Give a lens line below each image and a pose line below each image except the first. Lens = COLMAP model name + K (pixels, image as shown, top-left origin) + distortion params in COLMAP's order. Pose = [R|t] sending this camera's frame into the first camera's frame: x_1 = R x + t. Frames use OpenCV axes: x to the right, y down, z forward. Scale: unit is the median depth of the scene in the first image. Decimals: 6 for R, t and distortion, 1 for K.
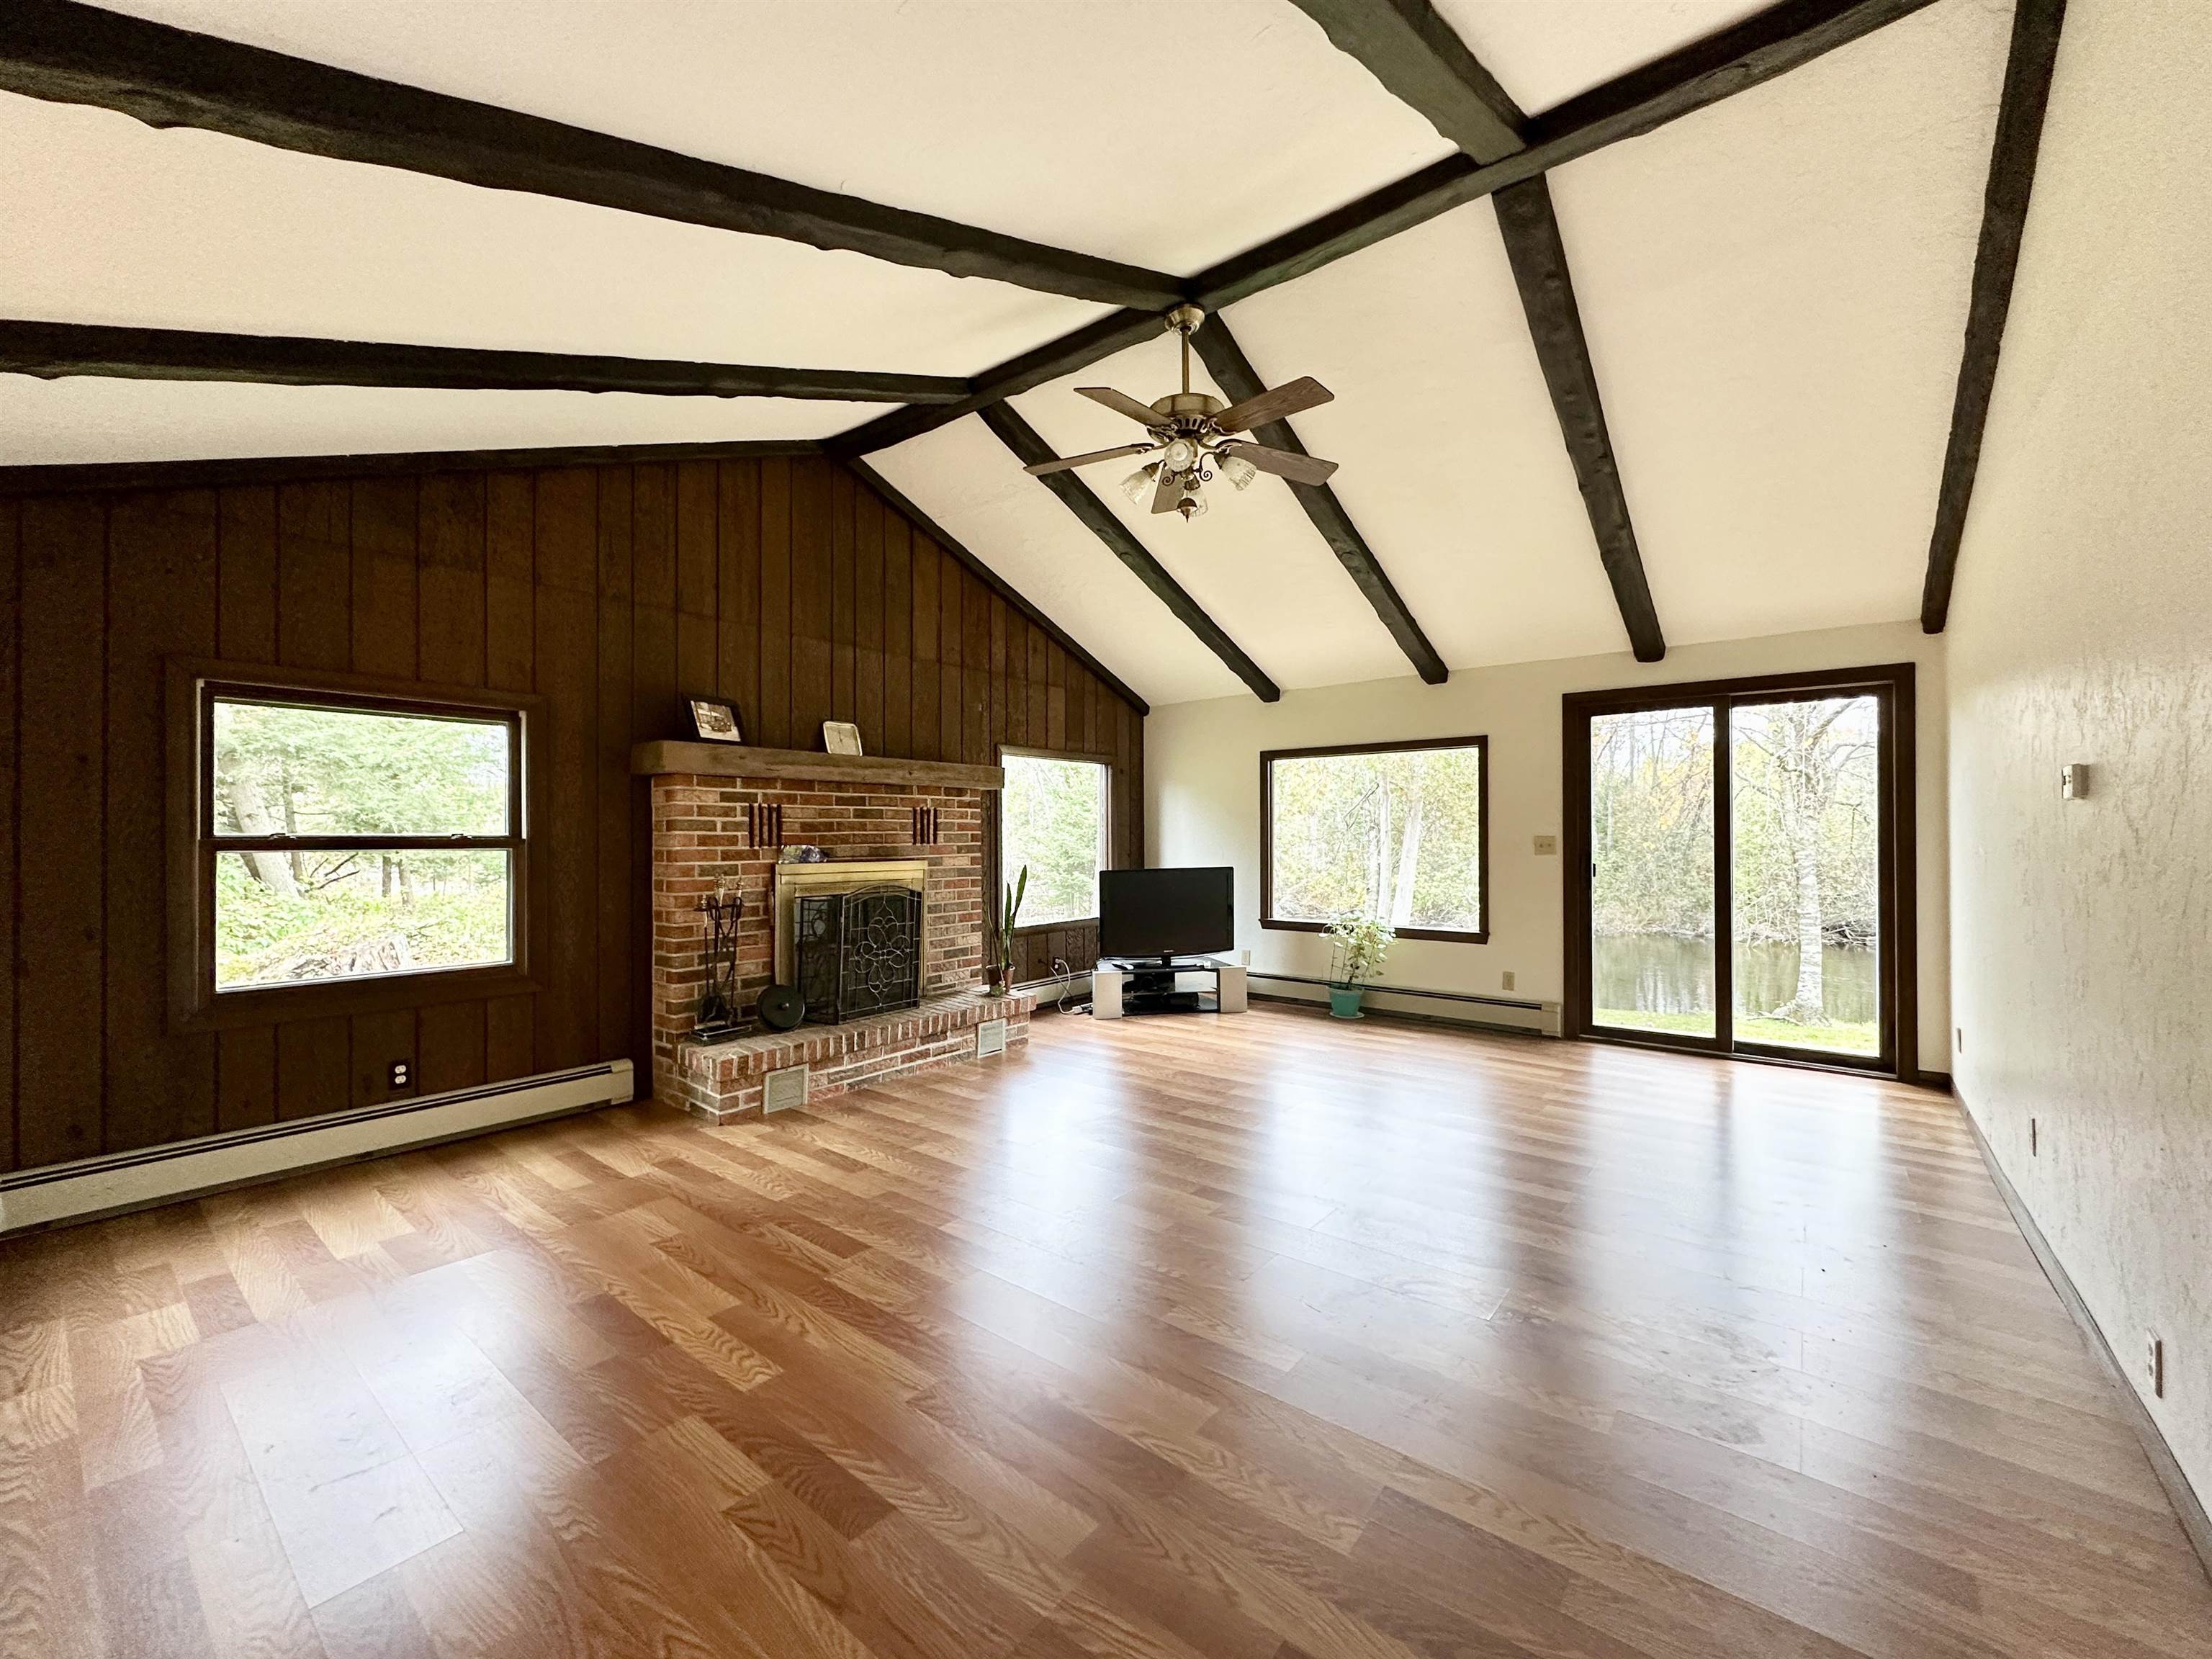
lens RADIAL K [[882.6, 0, 1106.0], [0, 882.6, 829.5], [0, 0, 1]] dist [-0.000258, -0.000340]
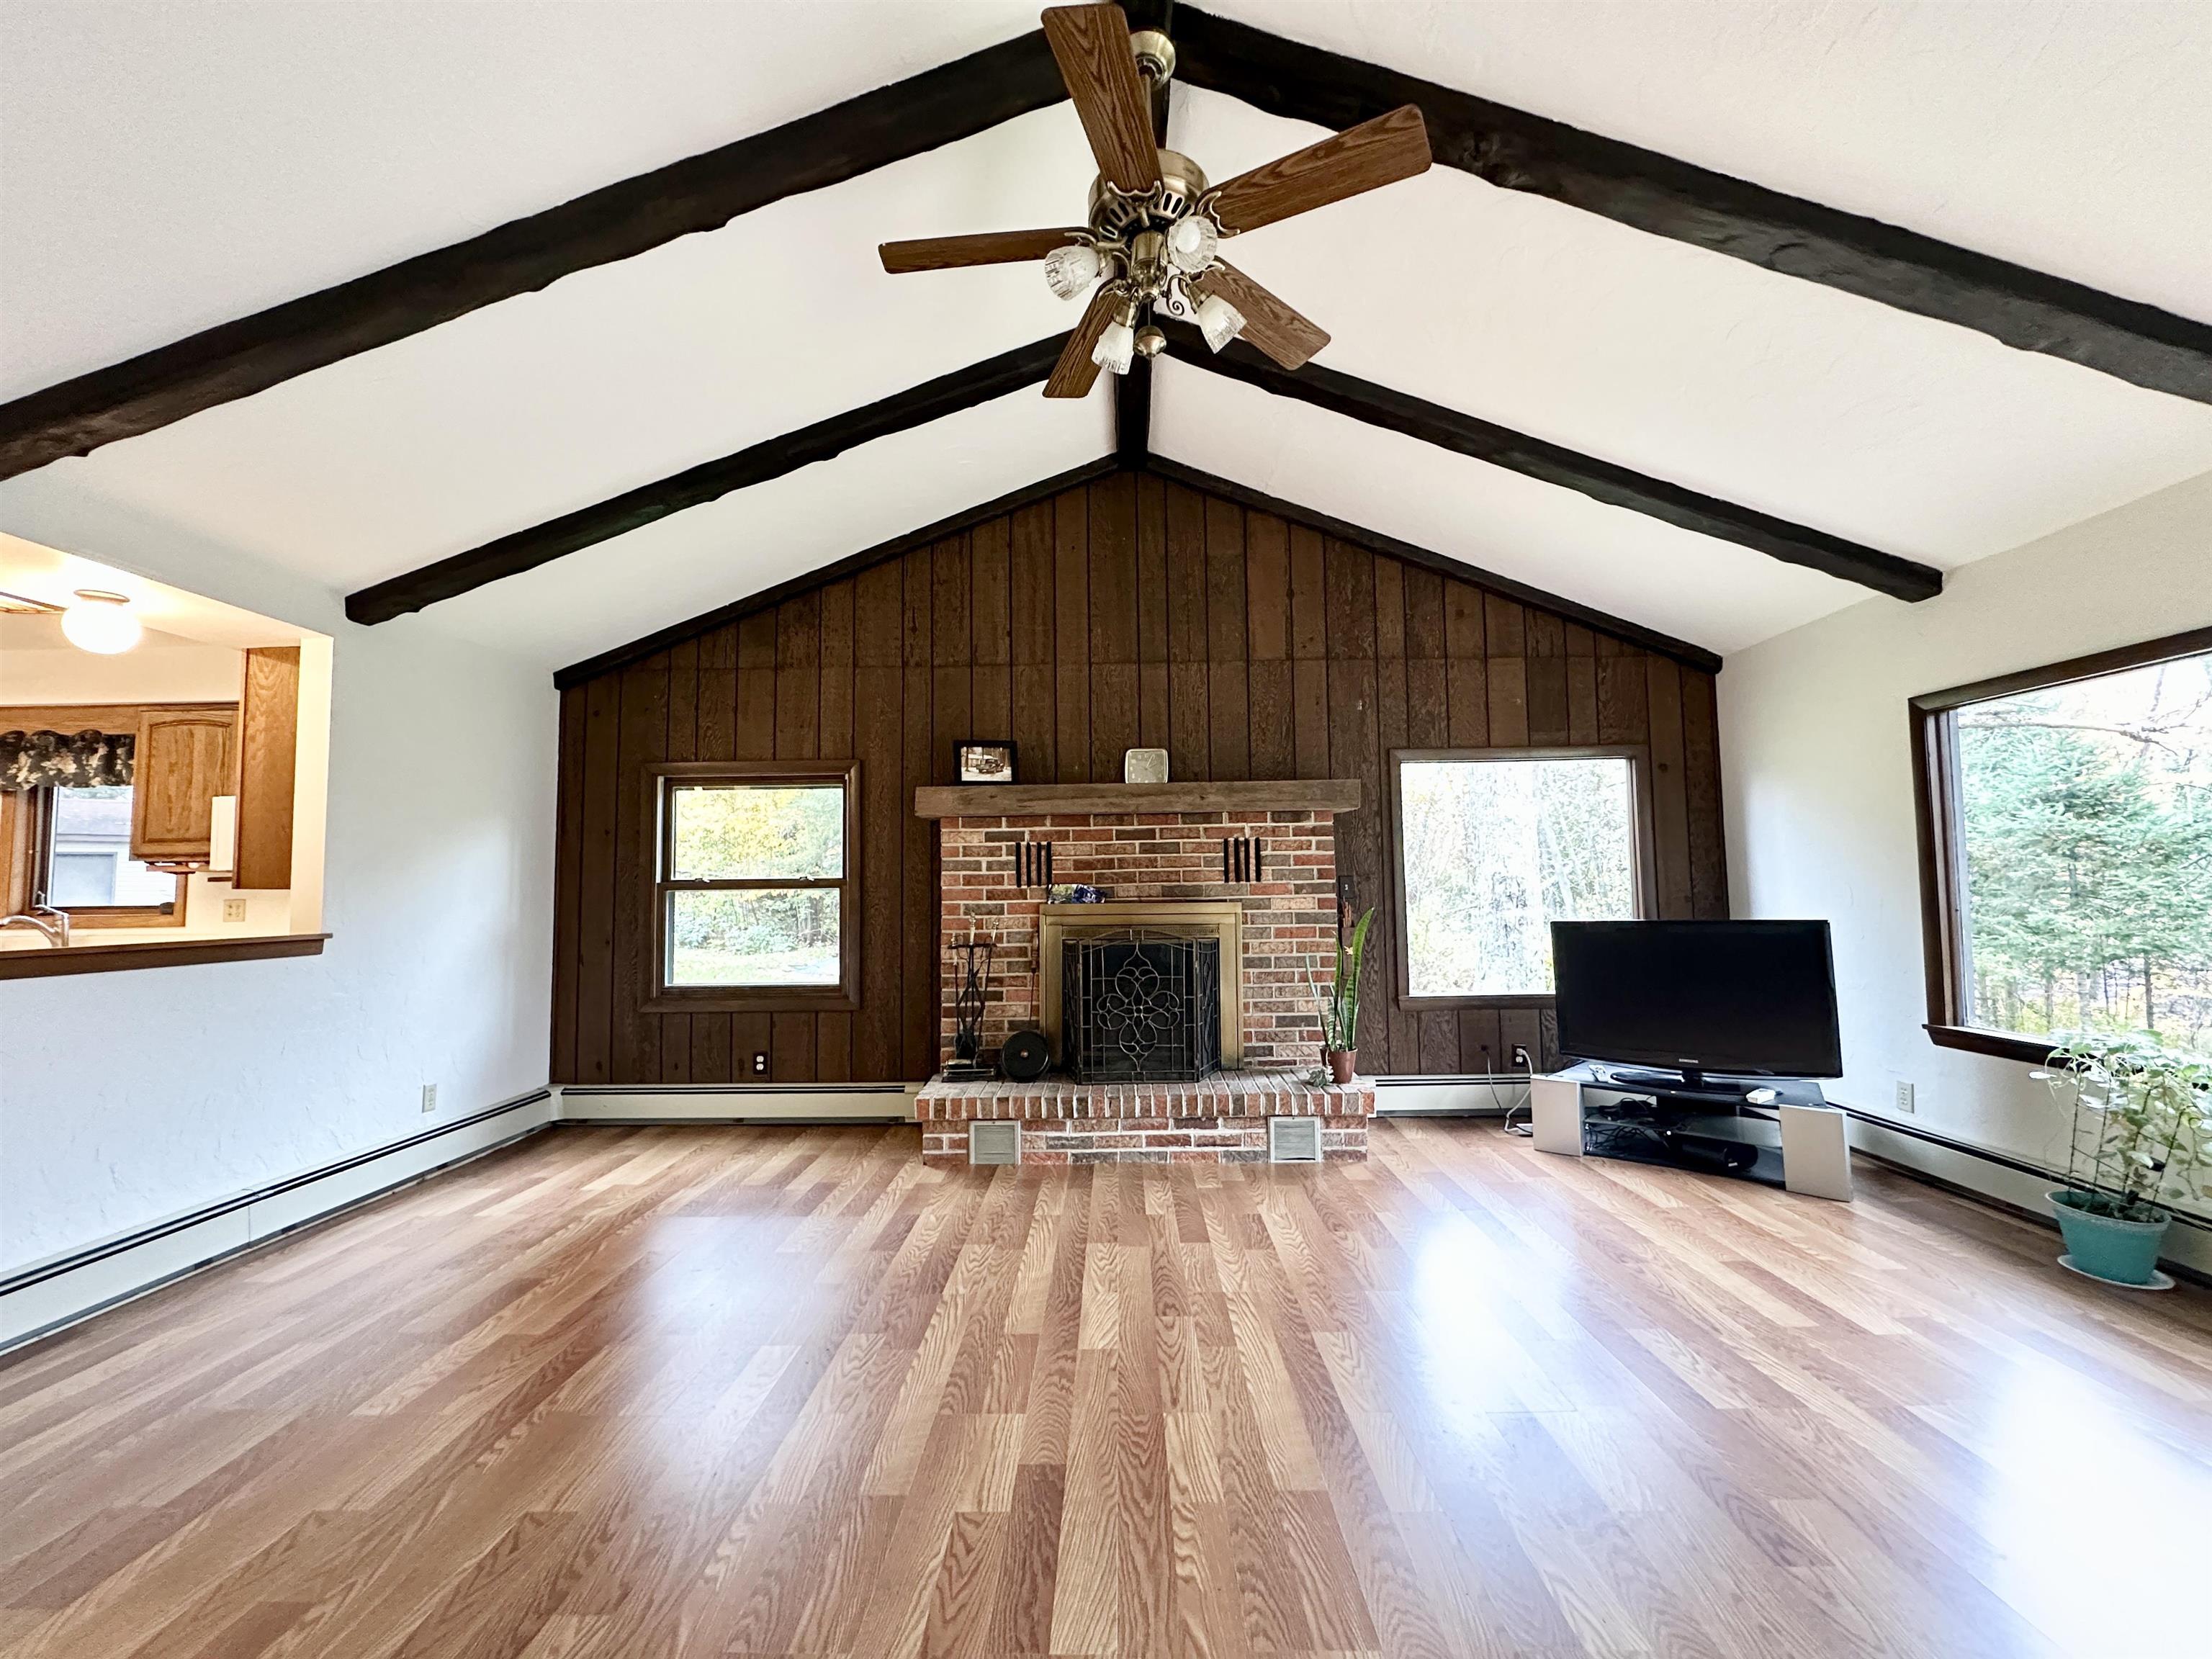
lens RADIAL K [[882.6, 0, 1106.0], [0, 882.6, 829.5], [0, 0, 1]] dist [-0.000258, -0.000340]
pose [[0.615341, -0.055779, -0.786285, 0.416319], [0.017803, 0.998222, -0.056881, 0.013597], [0.788060, 0.021003, 0.615240, 0.448515]]
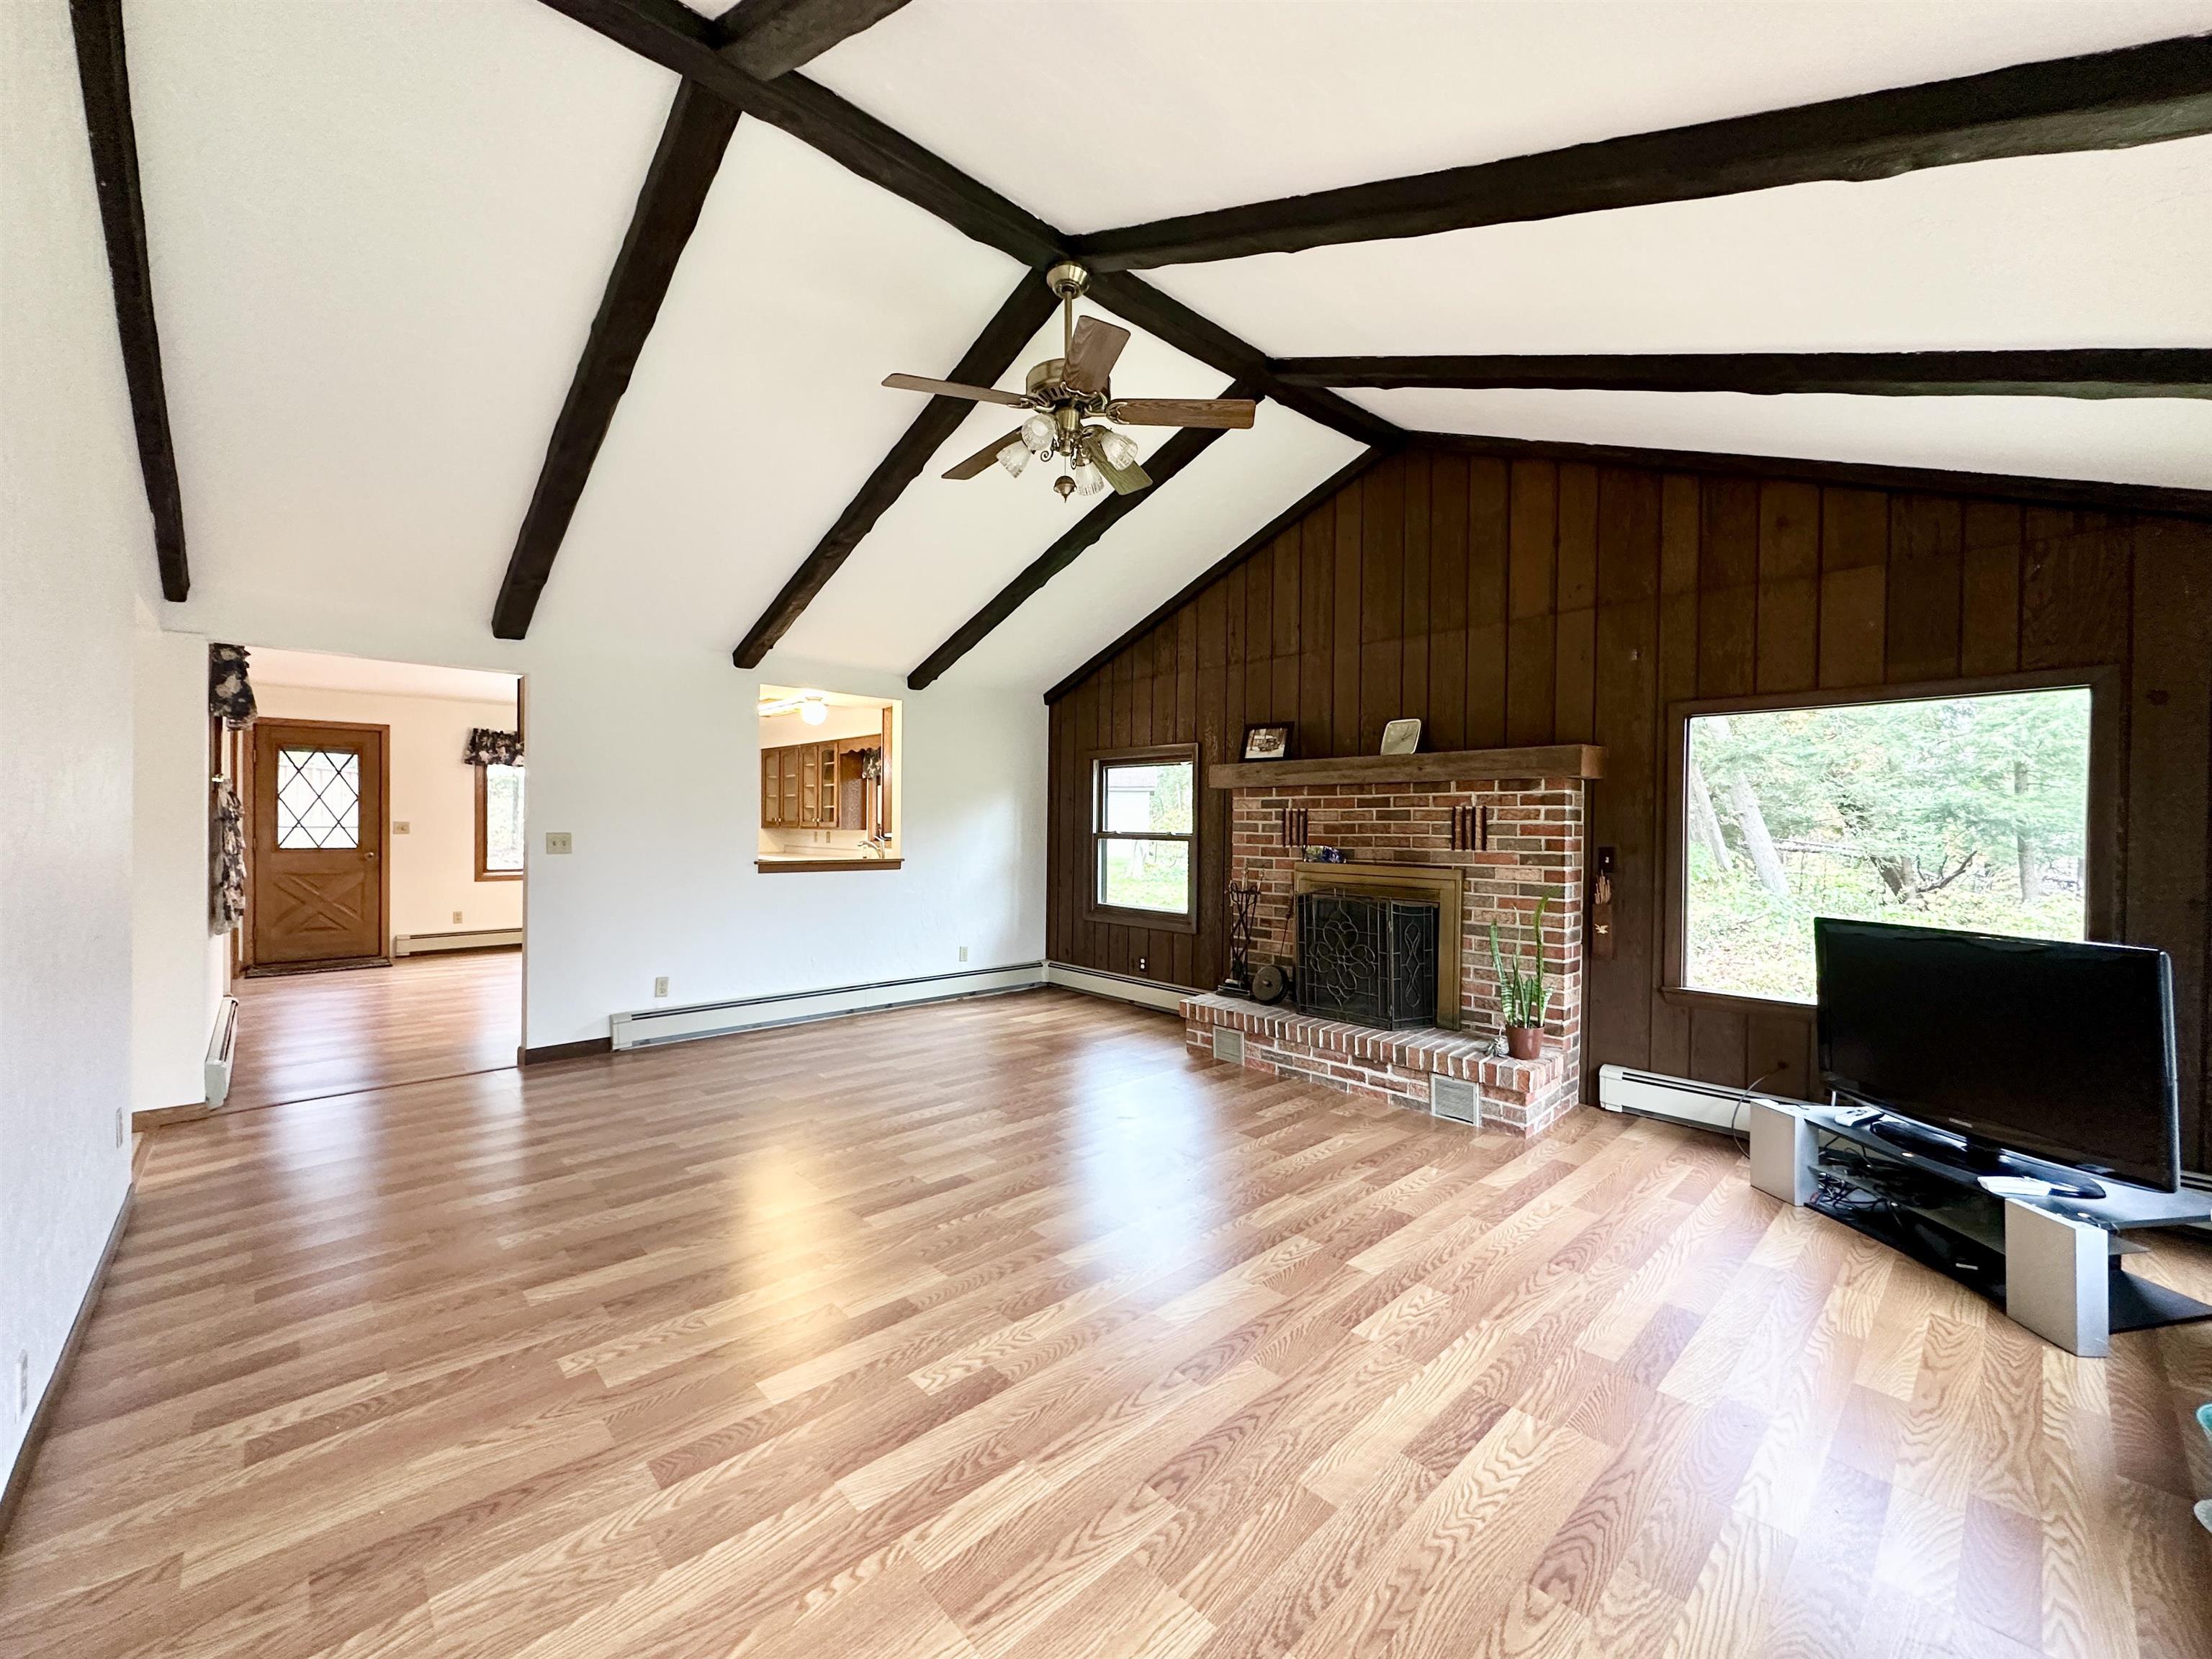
lens RADIAL K [[882.6, 0, 1106.0], [0, 882.6, 829.5], [0, 0, 1]] dist [-0.000258, -0.000340]
pose [[-0.137917, 0.009594, -0.990397, 0.759163], [-0.001017, 0.999951, 0.009828, -0.012458], [0.990443, 0.002363, -0.137901, 0.885630]]
